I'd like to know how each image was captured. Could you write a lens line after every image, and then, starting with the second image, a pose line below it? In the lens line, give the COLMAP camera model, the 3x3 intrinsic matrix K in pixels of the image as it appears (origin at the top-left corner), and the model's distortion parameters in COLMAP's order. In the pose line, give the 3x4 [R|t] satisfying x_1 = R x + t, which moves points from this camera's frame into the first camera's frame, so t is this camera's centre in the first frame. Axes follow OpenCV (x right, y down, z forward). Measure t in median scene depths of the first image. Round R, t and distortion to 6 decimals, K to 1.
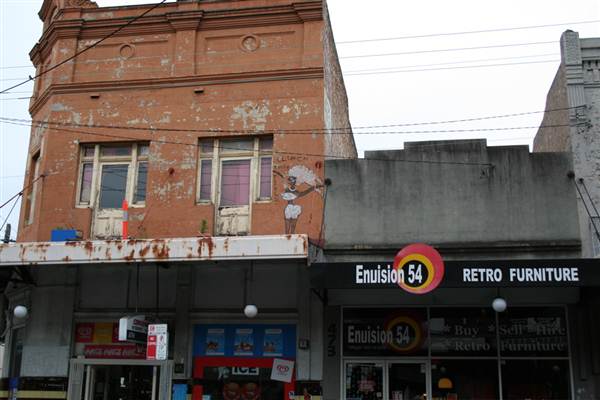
lens RADIAL K [[704.1, 0, 300.0], [0, 704.1, 200.0], [0, 0, 1]] dist [-0.078357, 0.131133]
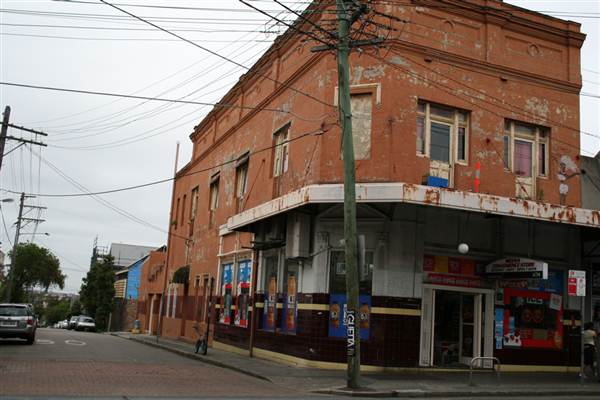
lens RADIAL K [[652.9, 0, 306.8], [0, 652.9, 196.6], [0, 0, 1]] dist [-0.089455, 0.110262]
pose [[0.851085, 0.132249, 0.508099, -1.077626], [-0.193861, 0.978526, 0.070032, 0.039911], [-0.487927, -0.158103, 0.858447, 0.156091]]
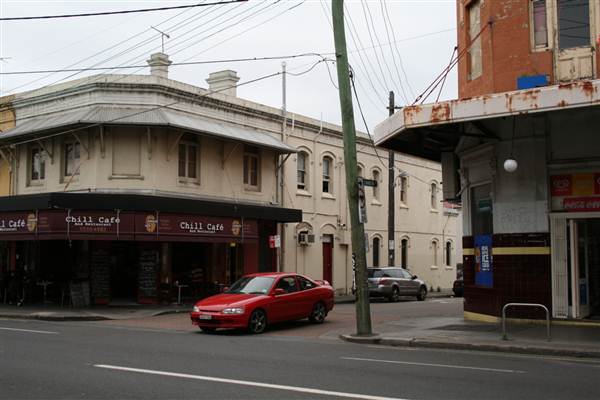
lens RADIAL K [[704.1, 0, 300.0], [0, 704.1, 200.0], [0, 0, 1]] dist [-0.078357, 0.131133]
pose [[0.898028, -0.046953, -0.437425, -0.216320], [0.130189, 0.978118, 0.162286, 0.013319], [0.420234, -0.202685, 0.884490, 0.030507]]
